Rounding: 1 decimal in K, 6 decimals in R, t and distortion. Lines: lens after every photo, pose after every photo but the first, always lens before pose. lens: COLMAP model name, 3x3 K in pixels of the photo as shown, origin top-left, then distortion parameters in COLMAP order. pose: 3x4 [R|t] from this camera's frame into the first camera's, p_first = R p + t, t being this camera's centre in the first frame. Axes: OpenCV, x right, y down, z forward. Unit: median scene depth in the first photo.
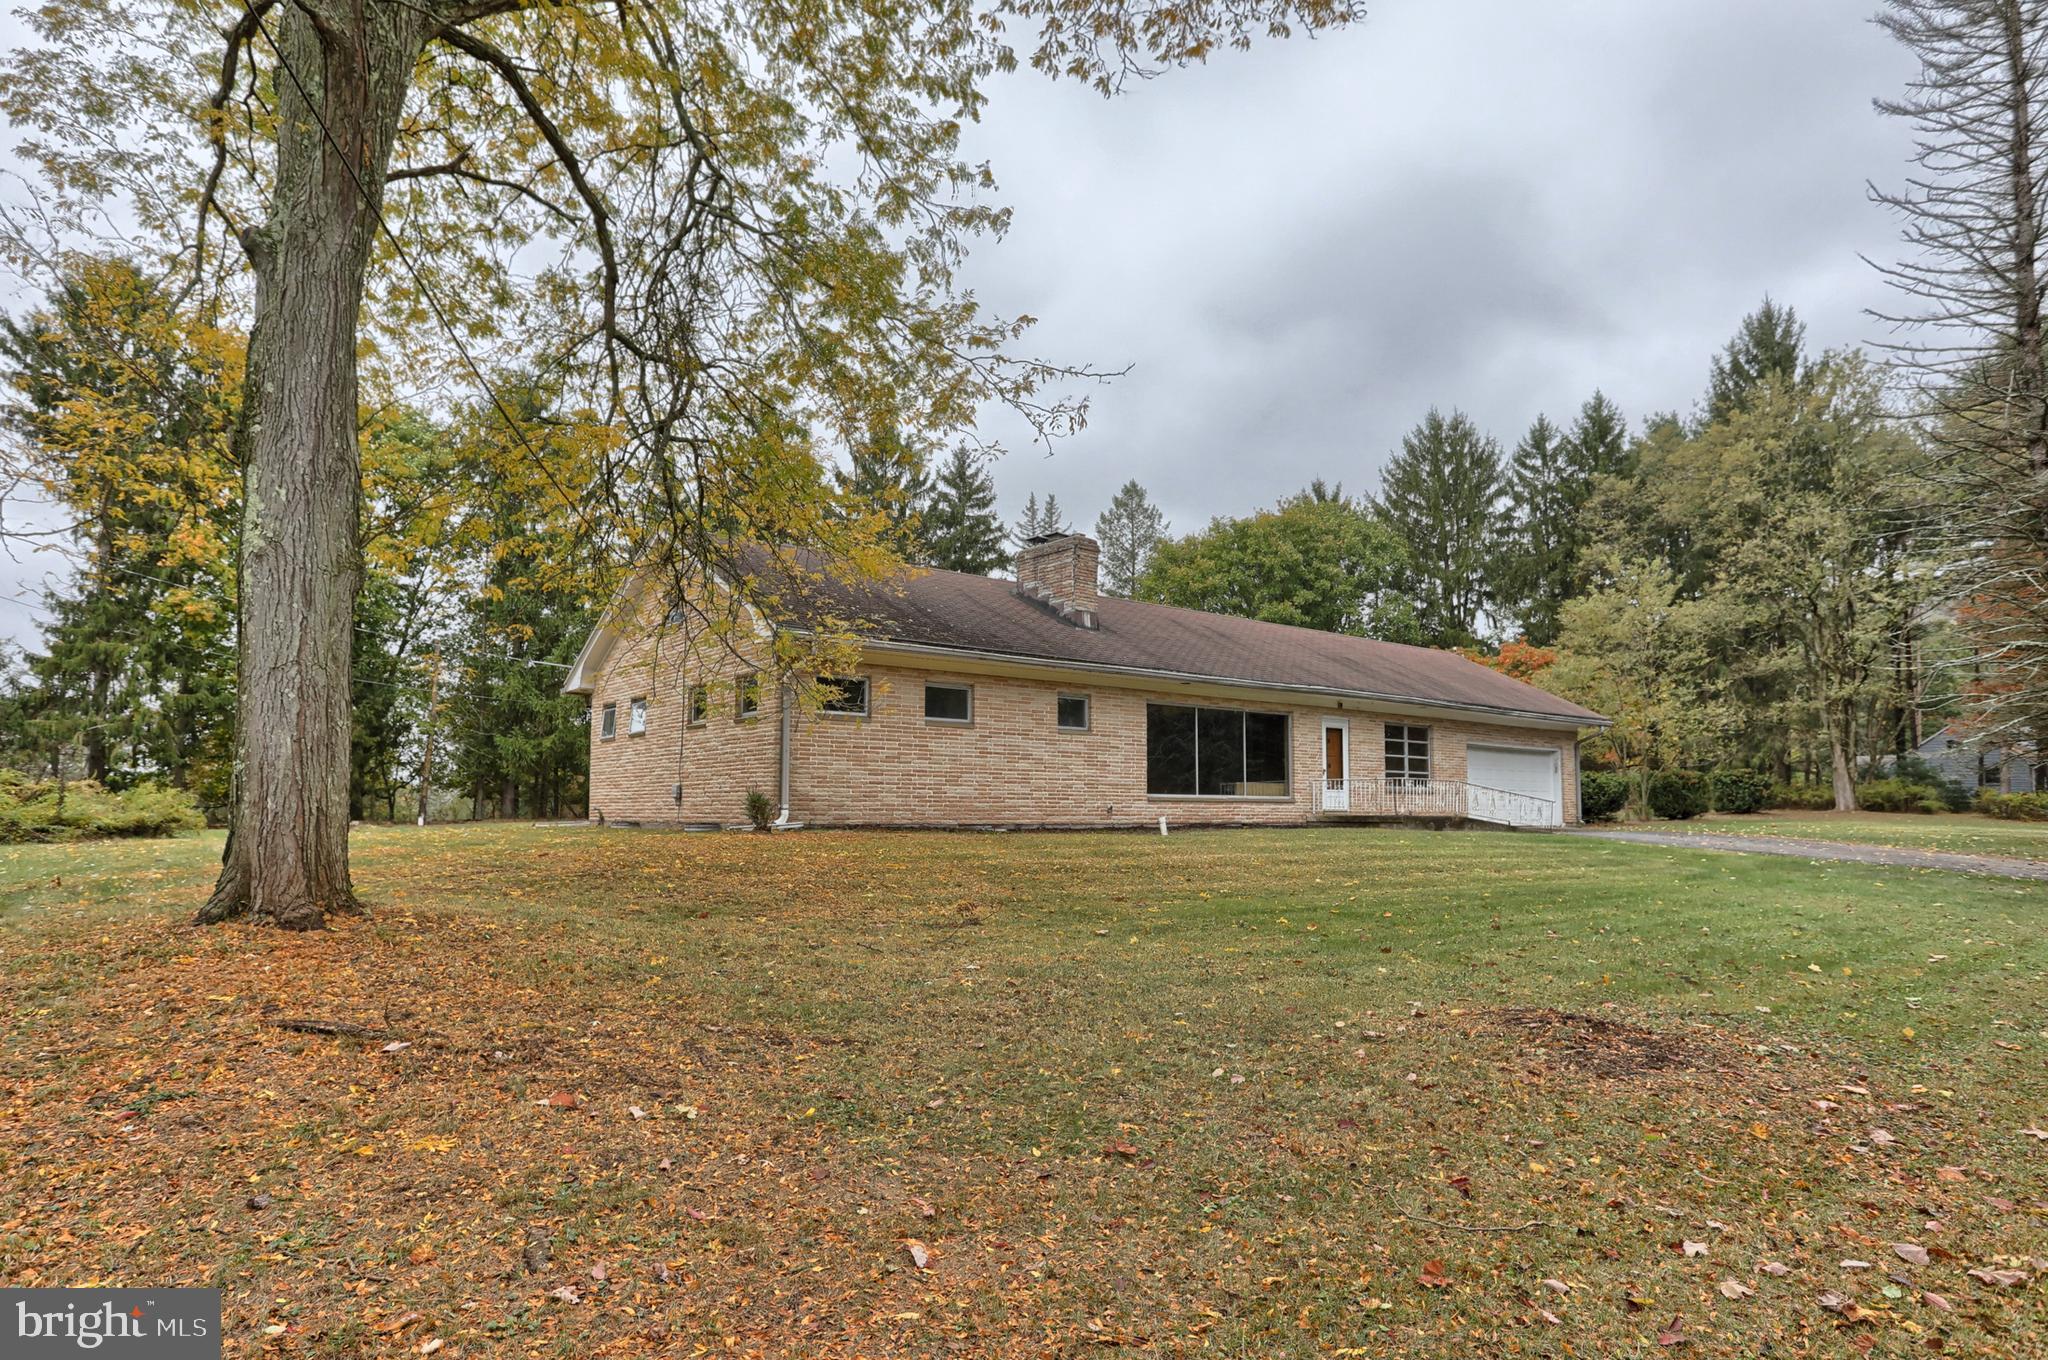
lens RADIAL K [[1207.4, 0, 1031.0], [0, 1207.4, 660.1], [0, 0, 1]] dist [-0.003505, -0.000477]
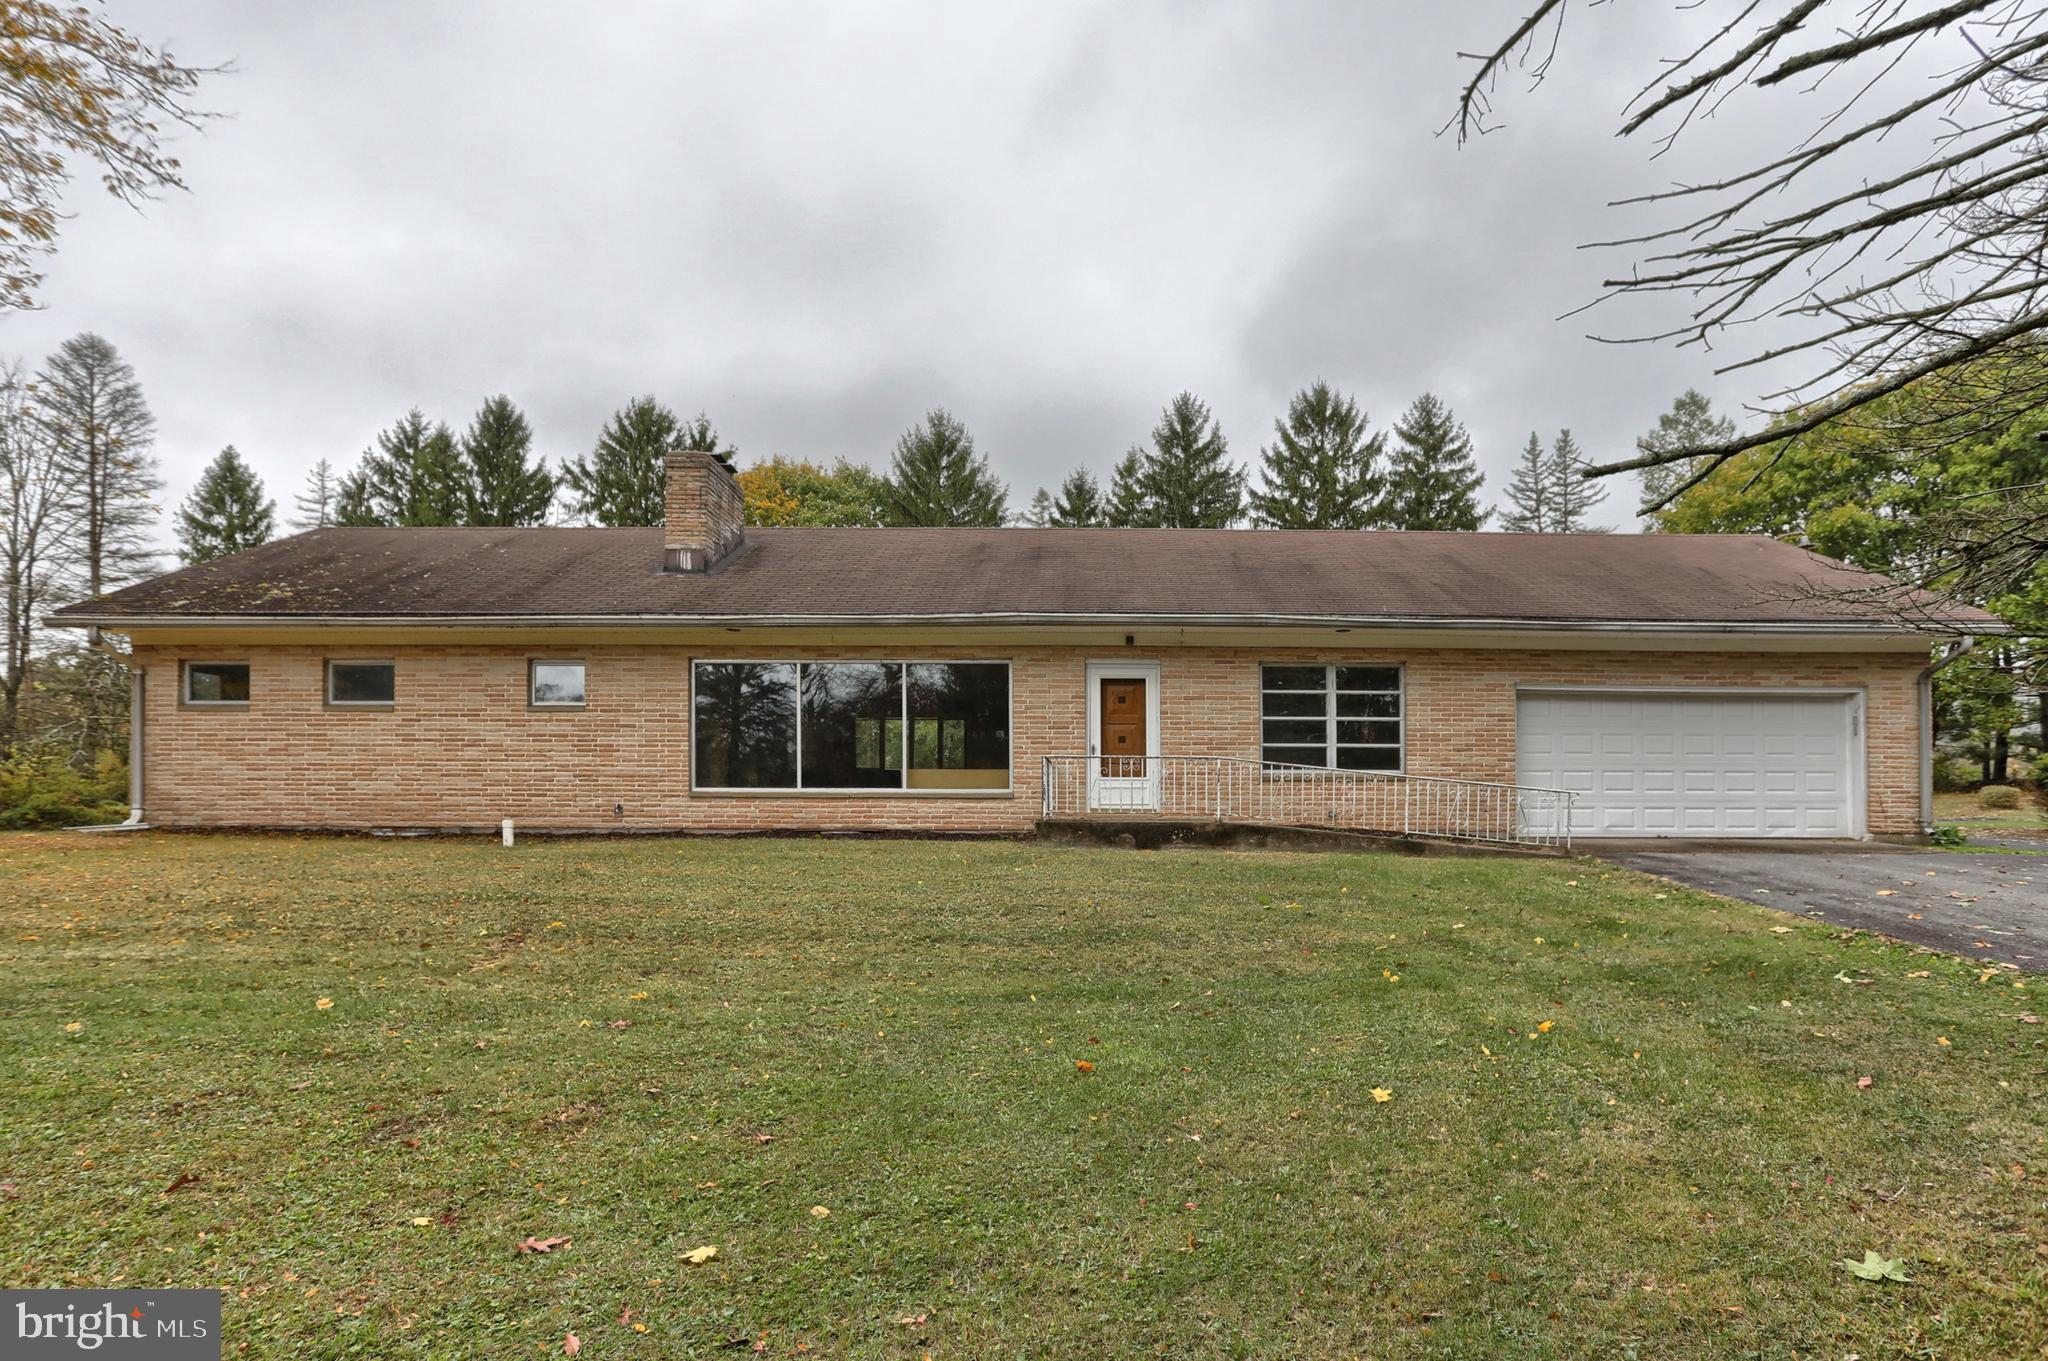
lens RADIAL K [[1030.1, 0, 1119.0], [0, 1030.1, 772.0], [0, 0, 1]] dist [-0.020589, 0.000941]
pose [[0.771325, -0.018198, -0.636182, 0.621368], [0.079129, 0.994577, 0.067489, 0.072457], [0.631504, -0.102397, 0.768582, 0.623424]]
